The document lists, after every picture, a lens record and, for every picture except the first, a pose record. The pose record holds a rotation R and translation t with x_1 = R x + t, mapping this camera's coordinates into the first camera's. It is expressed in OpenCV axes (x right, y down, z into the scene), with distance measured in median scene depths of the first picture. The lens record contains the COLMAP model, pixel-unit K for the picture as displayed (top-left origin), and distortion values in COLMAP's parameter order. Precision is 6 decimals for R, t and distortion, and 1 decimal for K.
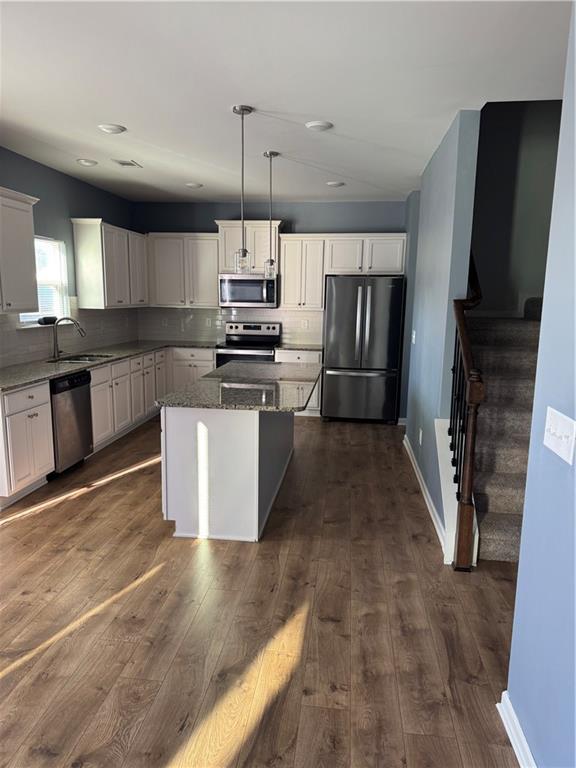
lens RADIAL K [[535.8, 0, 288.0], [0, 535.8, 384.0], [0, 0, 1]] dist [0.025804, -0.041272]
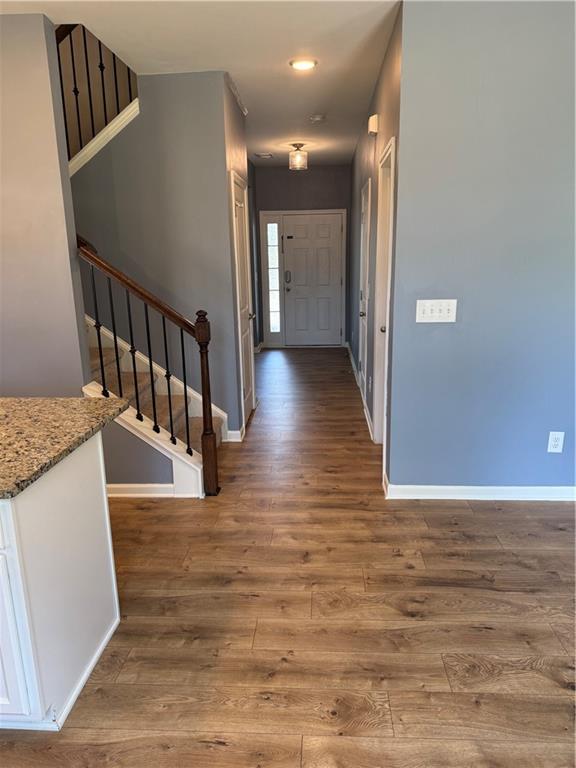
lens RADIAL K [[535.8, 0, 288.0], [0, 535.8, 384.0], [0, 0, 1]] dist [0.025804, -0.041272]
pose [[-0.045254, -0.257635, 0.965182, -0.464506], [0.178827, 0.948476, 0.261560, -0.086000], [-0.982839, 0.184438, 0.003149, 0.541554]]
